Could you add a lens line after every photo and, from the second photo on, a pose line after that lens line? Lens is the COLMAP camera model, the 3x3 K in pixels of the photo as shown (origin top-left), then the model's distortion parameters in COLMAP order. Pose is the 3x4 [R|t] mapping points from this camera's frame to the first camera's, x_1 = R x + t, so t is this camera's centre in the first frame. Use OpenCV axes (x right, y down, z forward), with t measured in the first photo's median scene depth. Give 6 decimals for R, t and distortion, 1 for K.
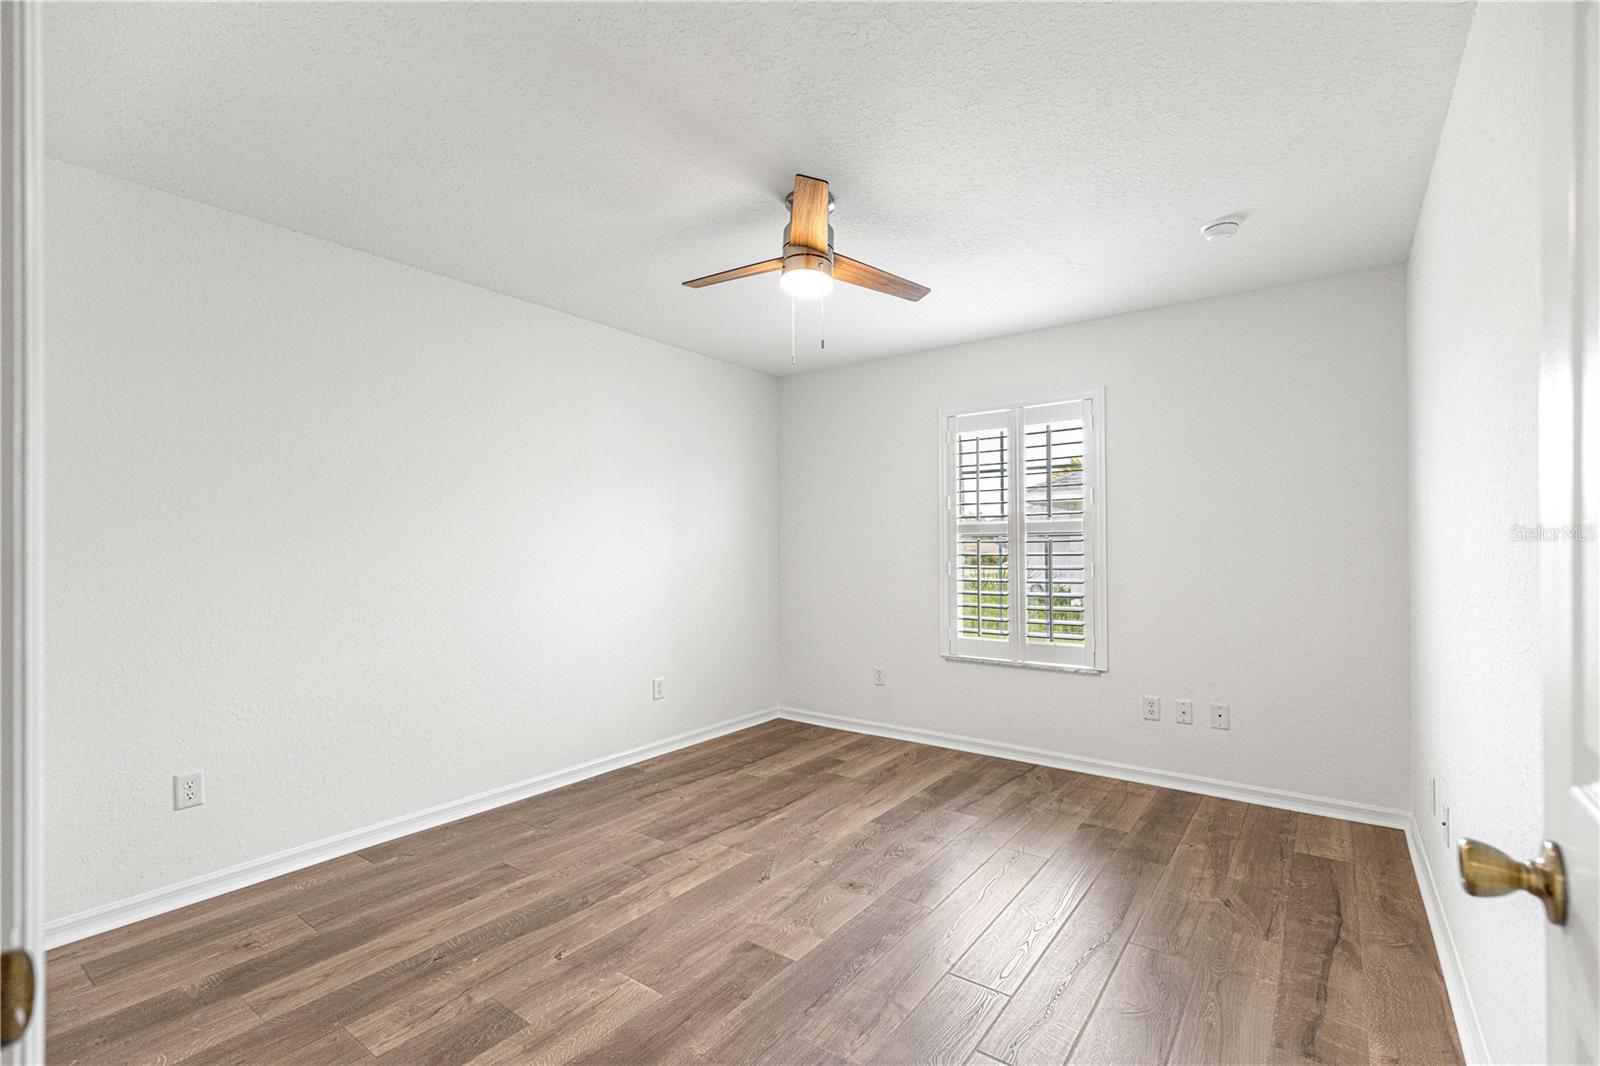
lens RADIAL K [[722.9, 0, 795.5], [0, 722.9, 542.9], [0, 0, 1]] dist [-0.000313, -0.000320]
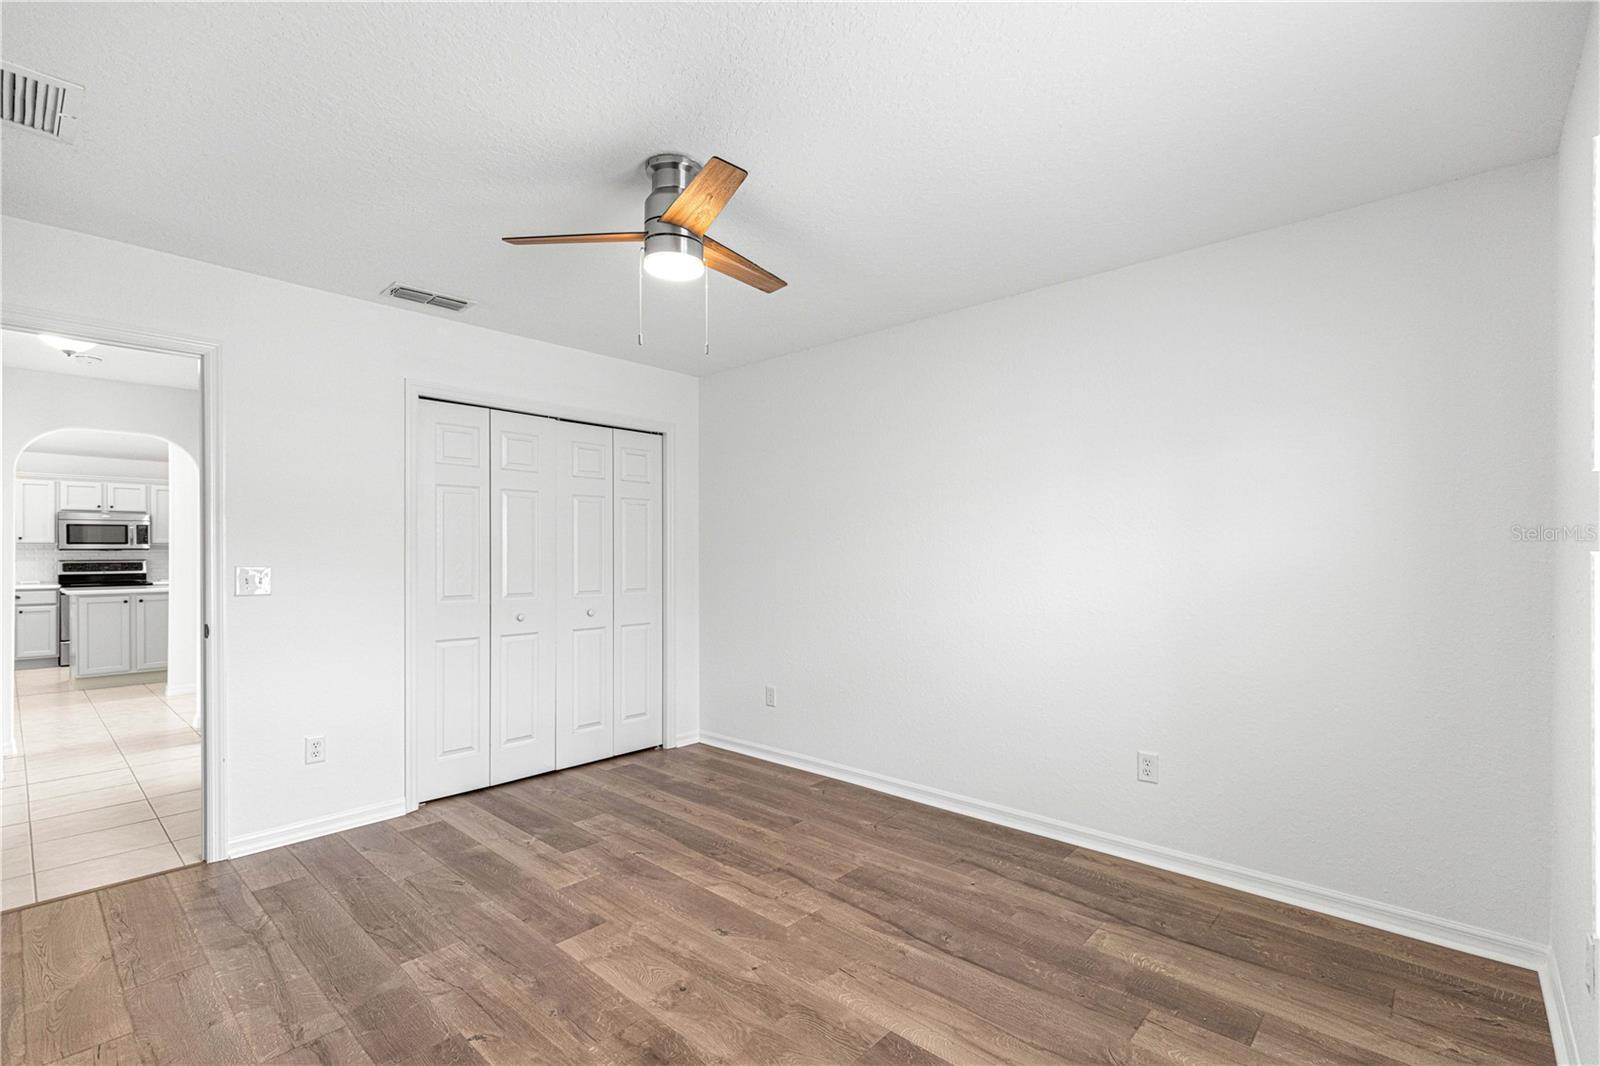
lens RADIAL K [[722.9, 0, 800.4], [0, 722.9, 541.1], [0, 0, 1]] dist [-0.000313, -0.000320]
pose [[-0.099603, -0.008611, -0.994990, 0.765743], [0.004845, 0.999946, -0.009139, -0.009549], [0.995015, -0.005731, -0.099556, 1.081640]]
